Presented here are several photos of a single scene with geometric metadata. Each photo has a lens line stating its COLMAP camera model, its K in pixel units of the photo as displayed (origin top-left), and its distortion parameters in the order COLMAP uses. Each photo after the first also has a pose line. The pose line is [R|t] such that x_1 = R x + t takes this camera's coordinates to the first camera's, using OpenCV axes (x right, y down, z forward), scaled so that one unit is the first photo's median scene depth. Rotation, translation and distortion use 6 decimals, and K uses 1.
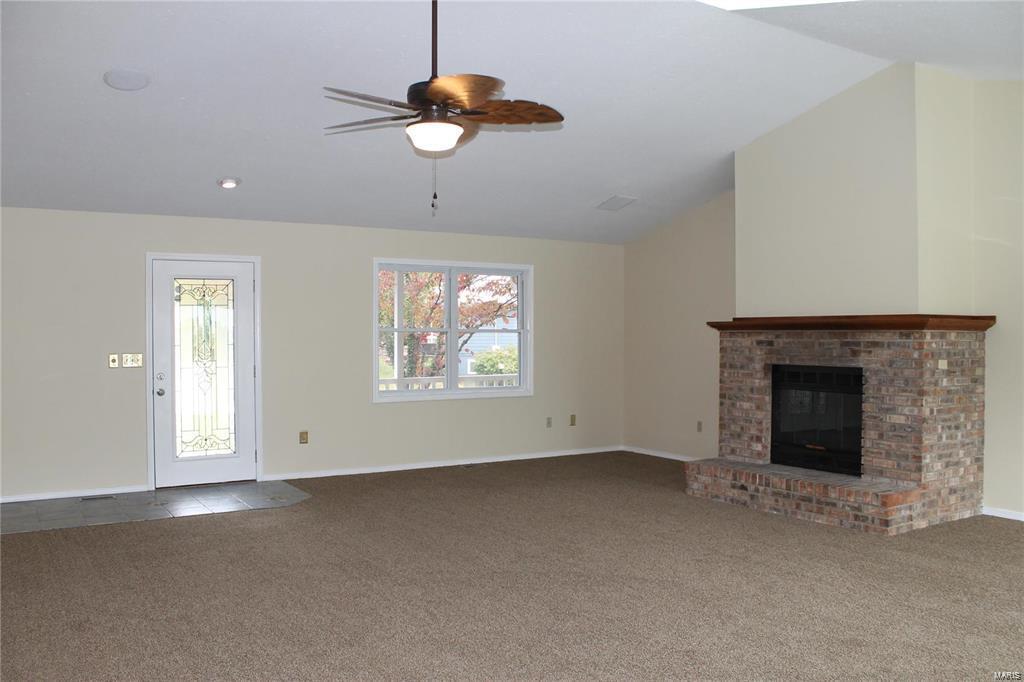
lens RADIAL K [[858.9, 0, 512.1], [0, 858.9, 338.2], [0, 0, 1]] dist [-0.122473, 0.093440]
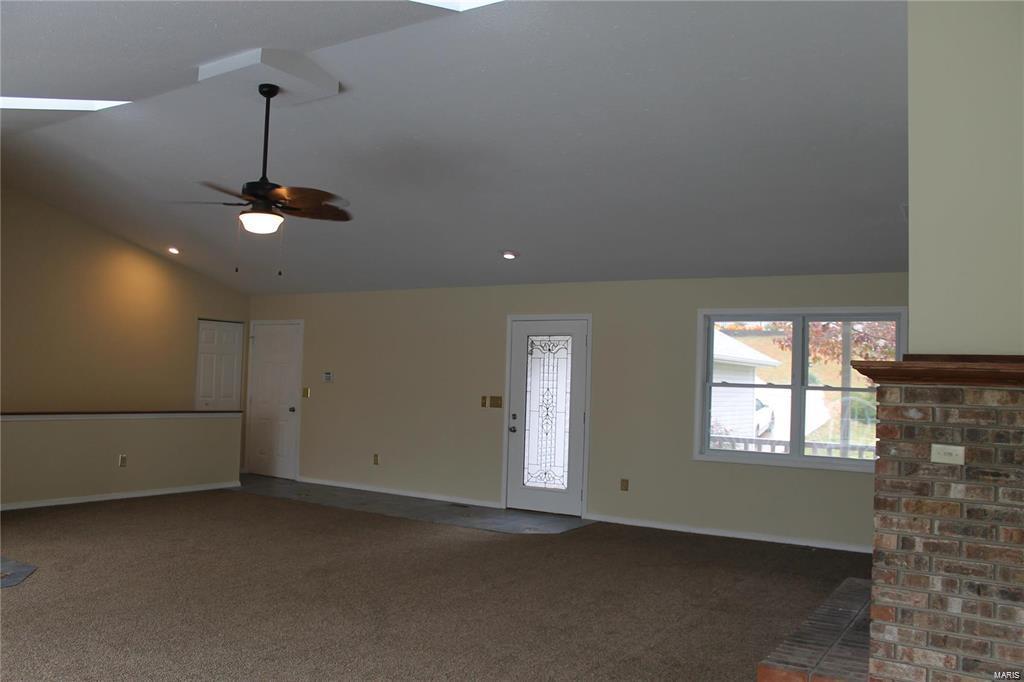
lens RADIAL K [[858.9, 0, 507.9], [0, 858.9, 338.3], [0, 0, 1]] dist [-0.122473, 0.093440]
pose [[0.430388, -0.031174, -0.902105, 0.805941], [-0.040744, 0.997714, -0.053916, 0.000178], [0.901724, 0.059960, 0.428134, 0.520956]]
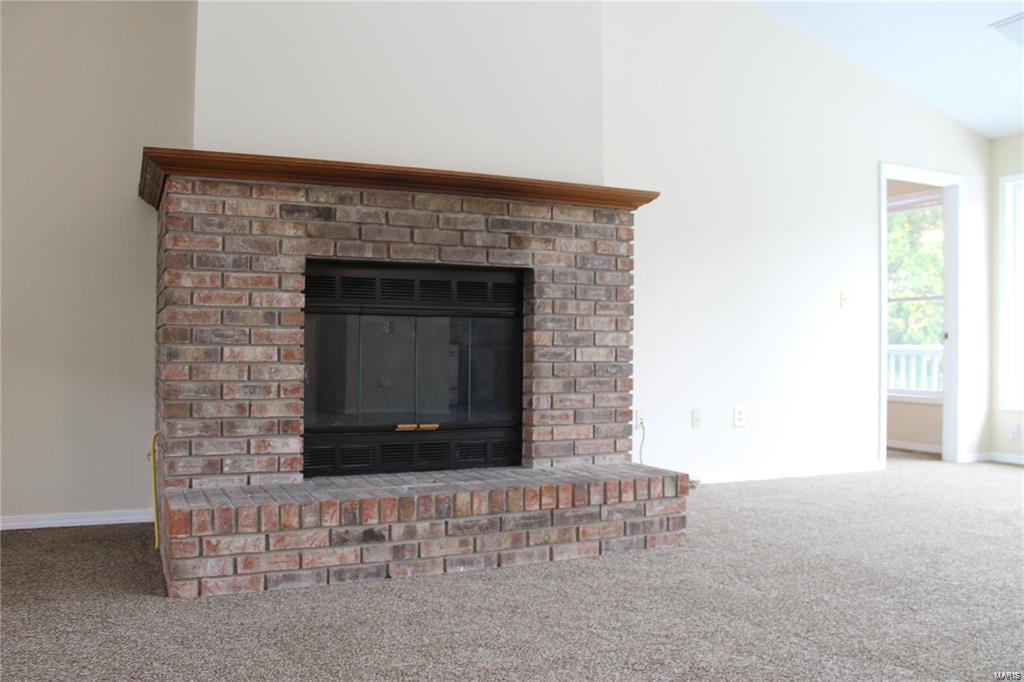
lens RADIAL K [[858.9, 0, 509.9], [0, 858.9, 340.3], [0, 0, 1]] dist [-0.122473, 0.093440]
pose [[0.146904, 0.004832, 0.989139, -0.150131], [-0.000729, 0.999988, -0.004776, 0.085423], [-0.989150, -0.000019, 0.146906, 0.930205]]
